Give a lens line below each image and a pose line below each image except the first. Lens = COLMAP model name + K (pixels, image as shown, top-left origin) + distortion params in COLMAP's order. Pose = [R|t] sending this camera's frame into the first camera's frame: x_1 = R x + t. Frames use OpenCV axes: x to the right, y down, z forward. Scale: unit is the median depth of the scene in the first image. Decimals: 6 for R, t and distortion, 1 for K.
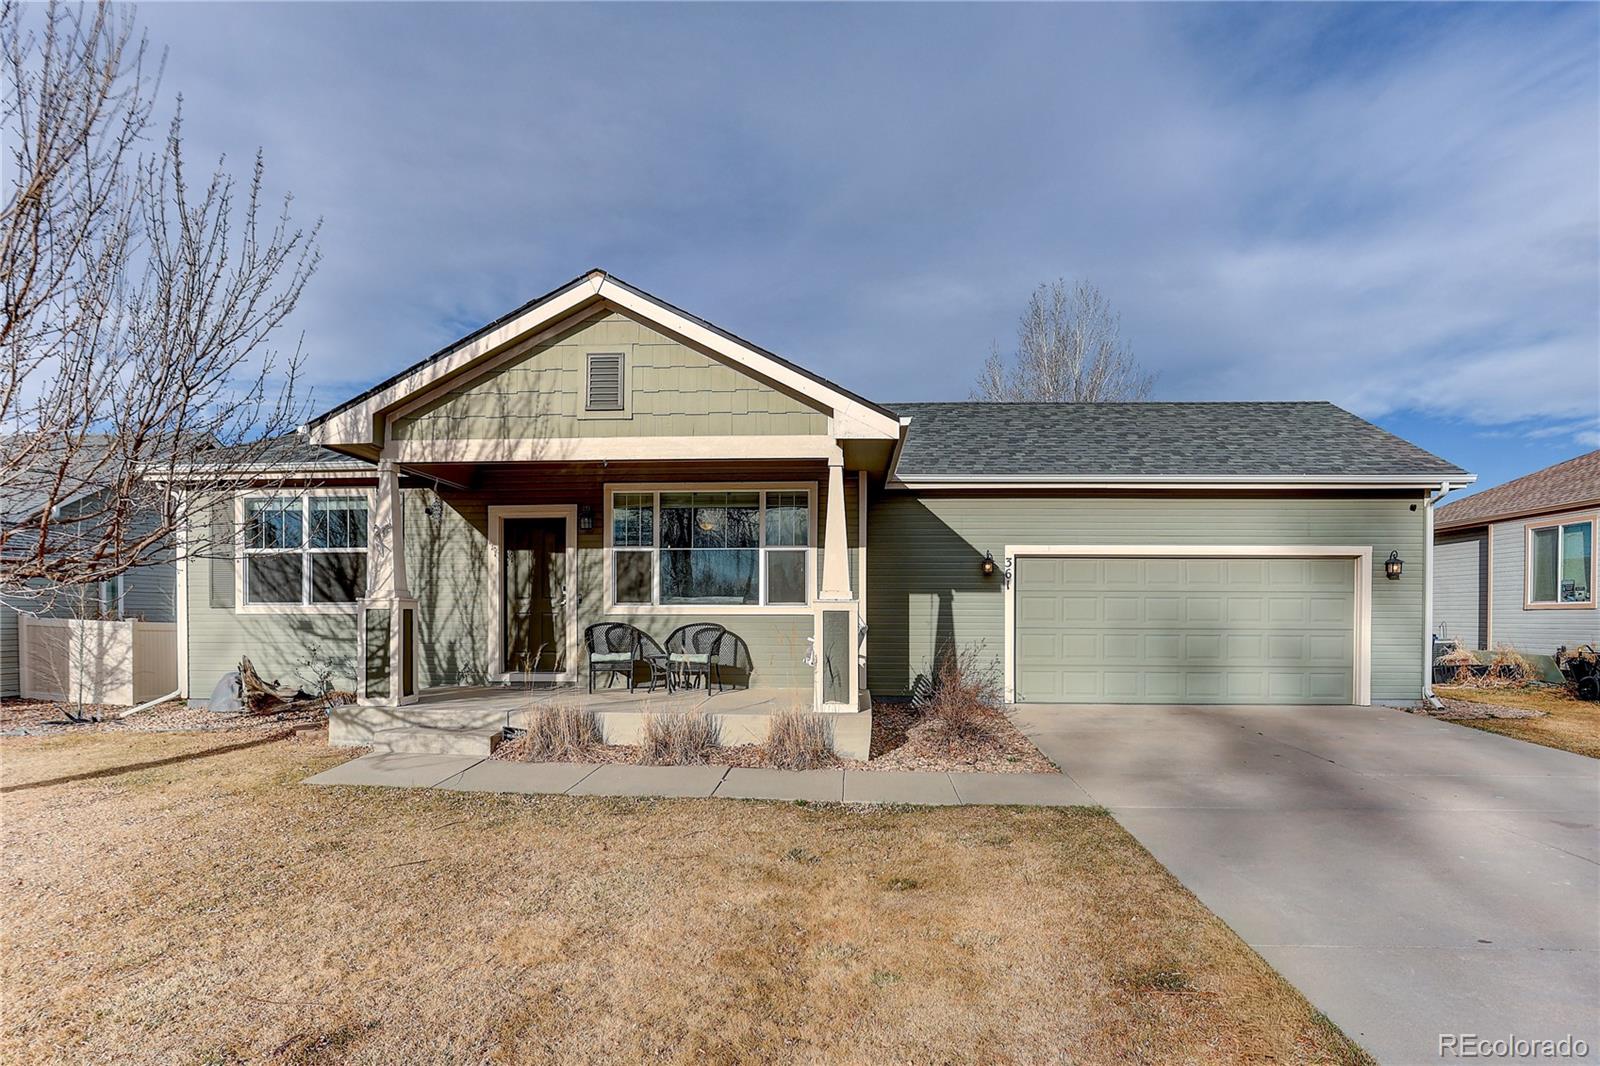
lens RADIAL K [[803.3, 0, 763.3], [0, 803.3, 536.8], [0, 0, 1]] dist [-0.003333, -0.000489]
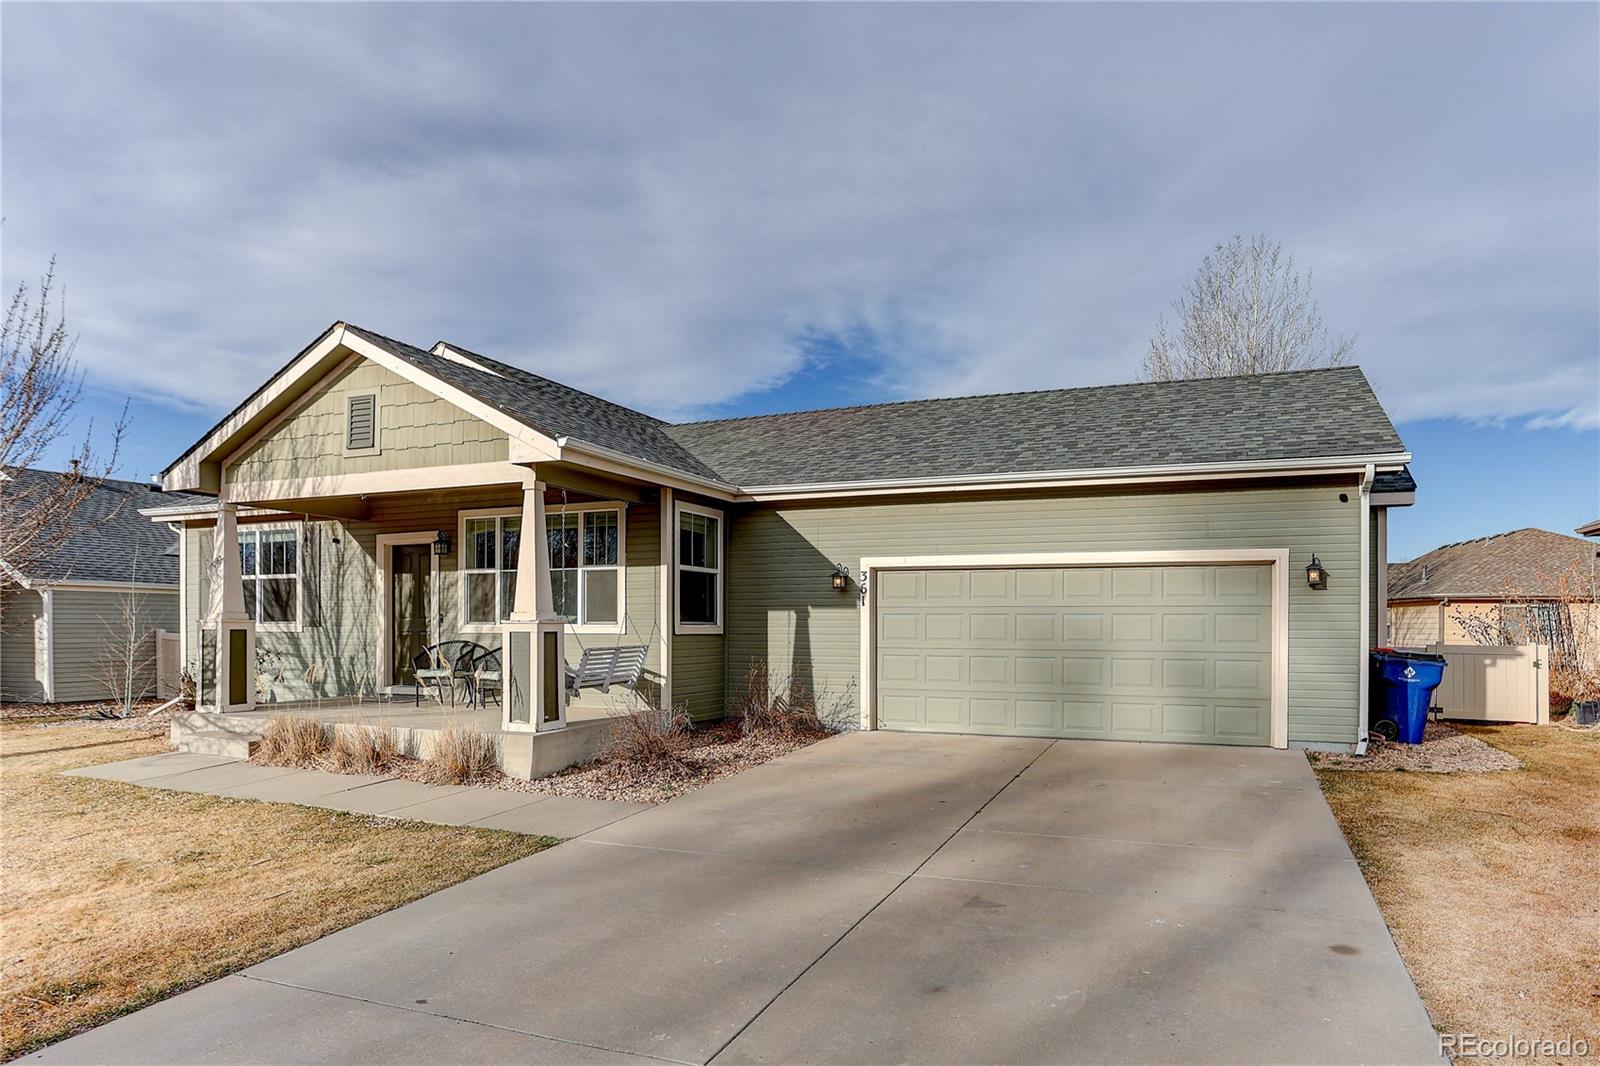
lens RADIAL K [[838.6, 0, 800.0], [0, 838.6, 533.0], [0, 0, 1]] dist [0.000933, 0.000604]
pose [[0.956063, -0.032619, -0.291341, 0.557964], [0.028584, 0.999428, -0.018098, -0.002458], [0.291764, 0.008975, 0.956448, 0.061952]]
